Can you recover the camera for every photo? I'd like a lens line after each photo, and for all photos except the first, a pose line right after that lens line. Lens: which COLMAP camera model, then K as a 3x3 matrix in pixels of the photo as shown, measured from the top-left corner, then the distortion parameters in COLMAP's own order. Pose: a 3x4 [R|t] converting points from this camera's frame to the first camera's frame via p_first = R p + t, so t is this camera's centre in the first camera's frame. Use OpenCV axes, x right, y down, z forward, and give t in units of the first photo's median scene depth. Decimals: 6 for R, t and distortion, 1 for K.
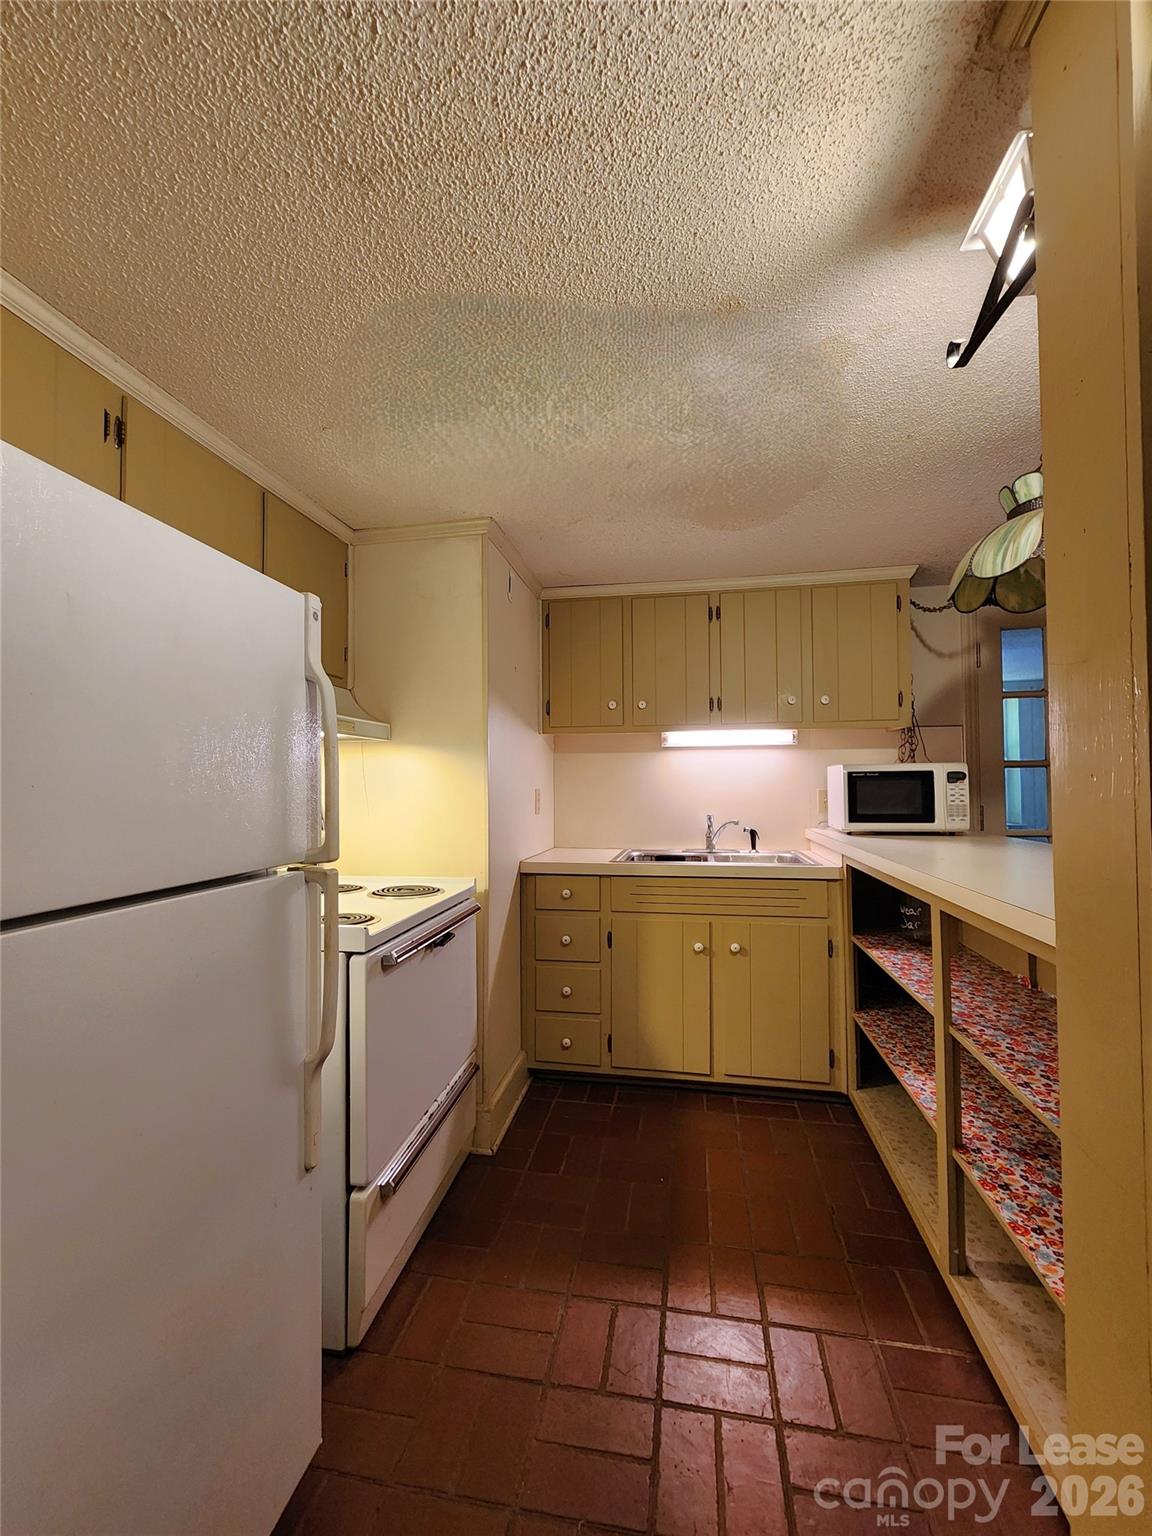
lens RADIAL K [[638.8, 0, 576.0], [0, 638.8, 768.0], [0, 0, 1]] dist [0.001487, 0.000570]
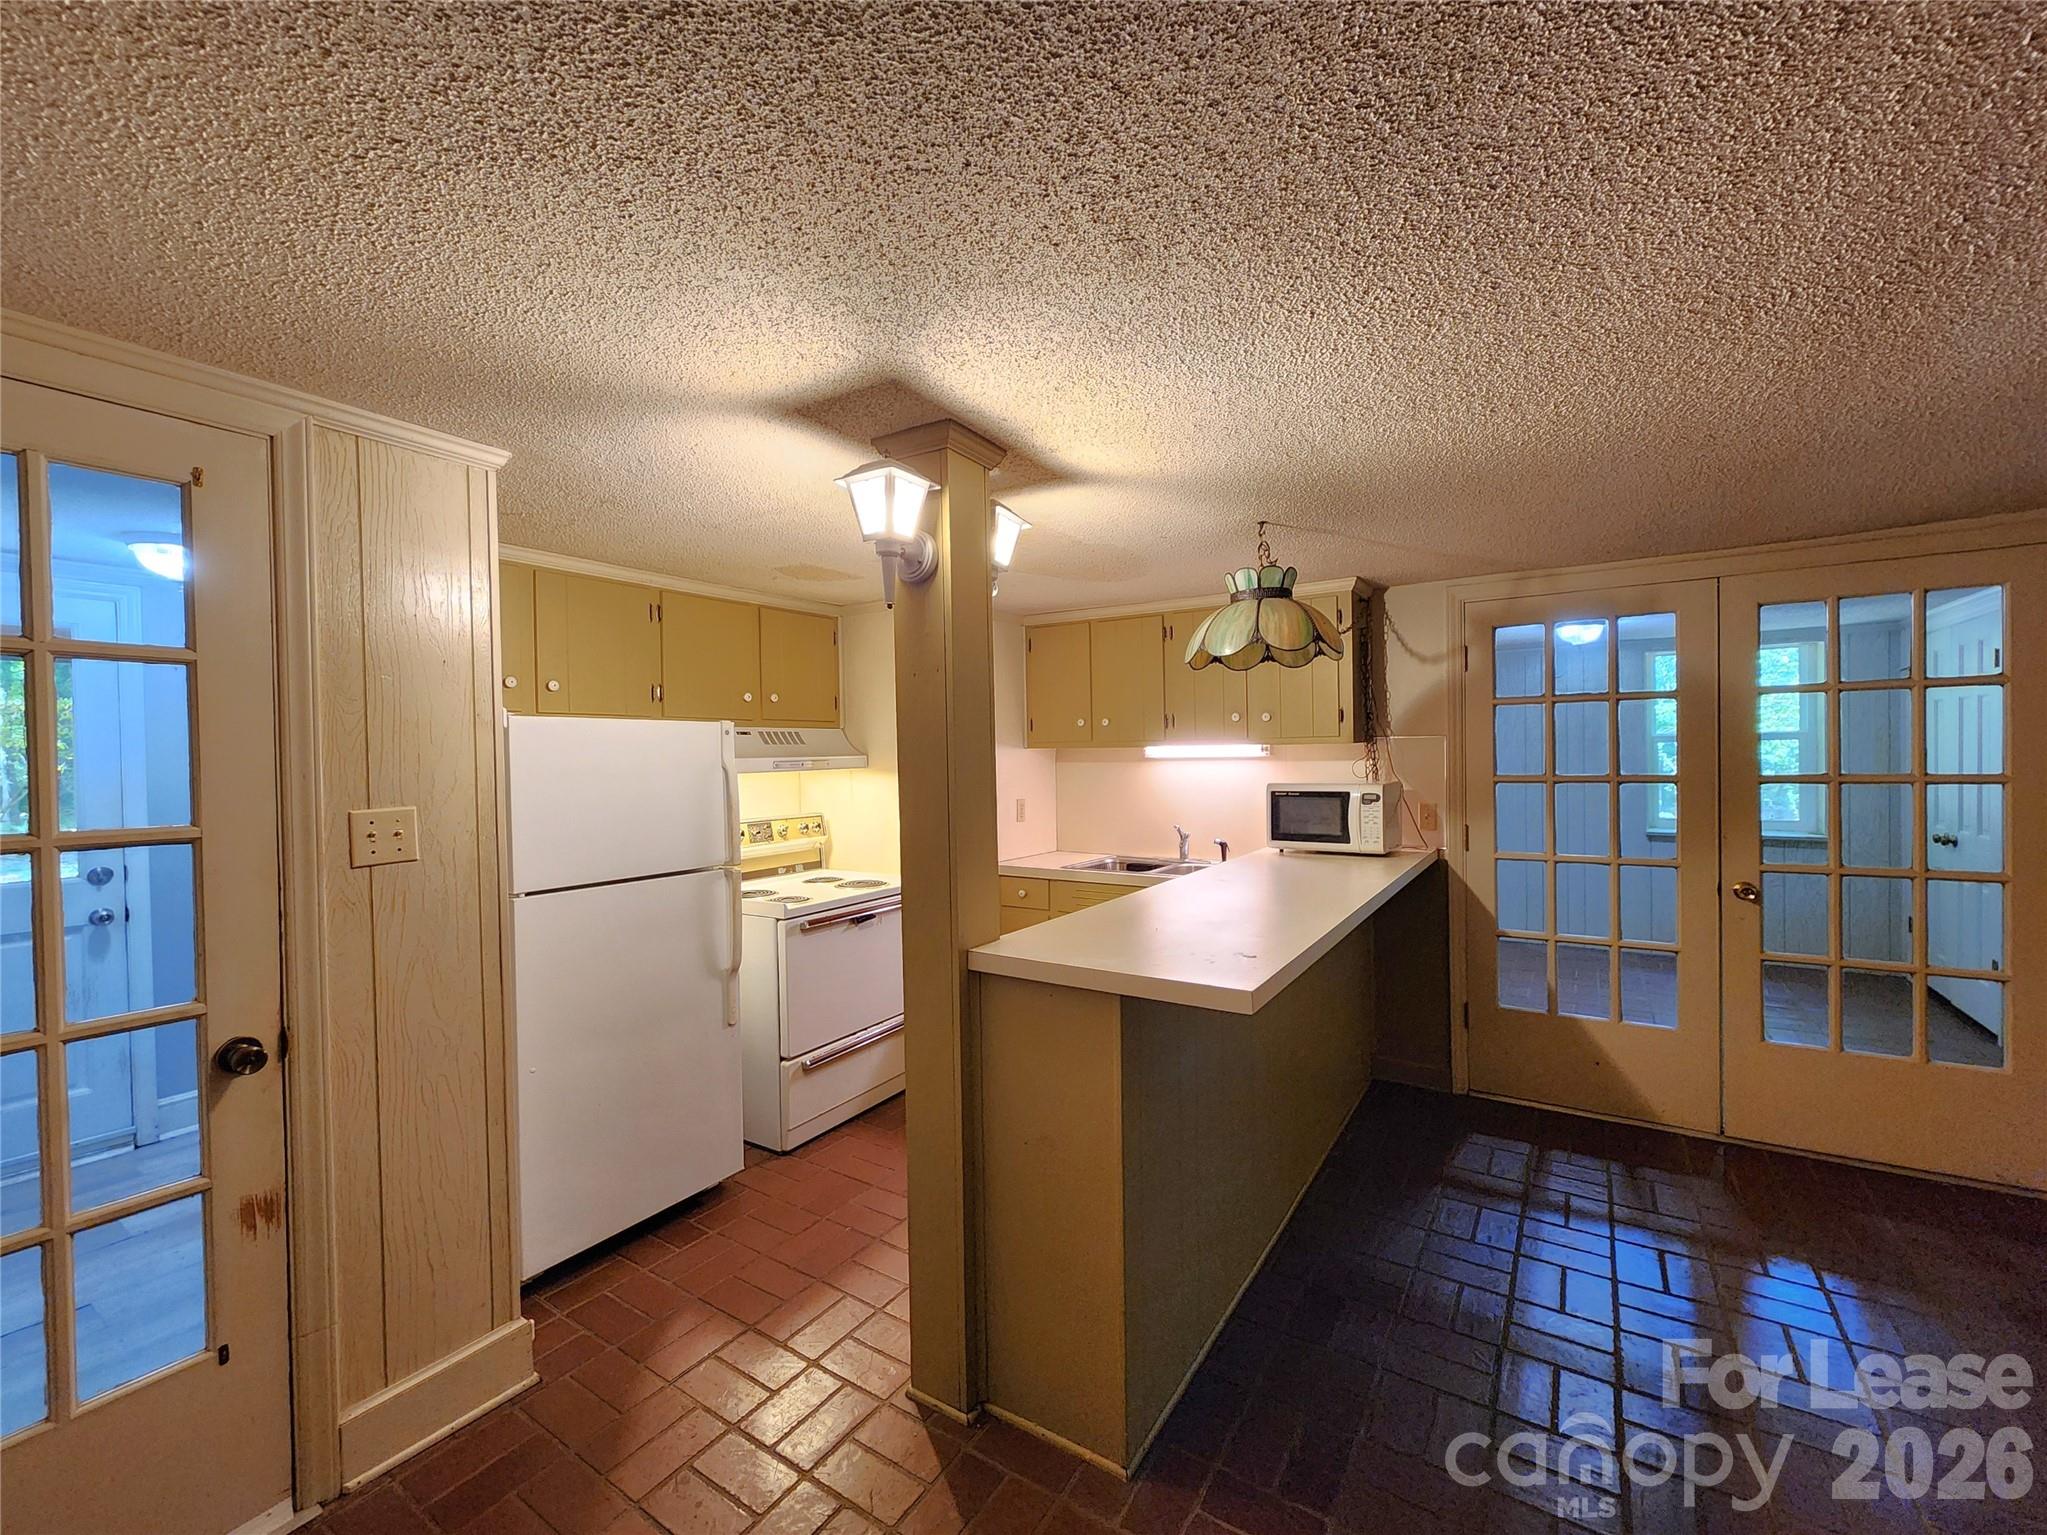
lens RADIAL K [[871.2, 0, 1023.5], [0, 871.2, 767.5], [0, 0, 1]] dist [-0.000059, 0.000283]
pose [[0.918852, -0.001256, -0.394601, 0.611969], [0.020828, 0.998755, 0.045321, -0.103255], [0.394053, -0.049862, 0.917734, -0.434146]]
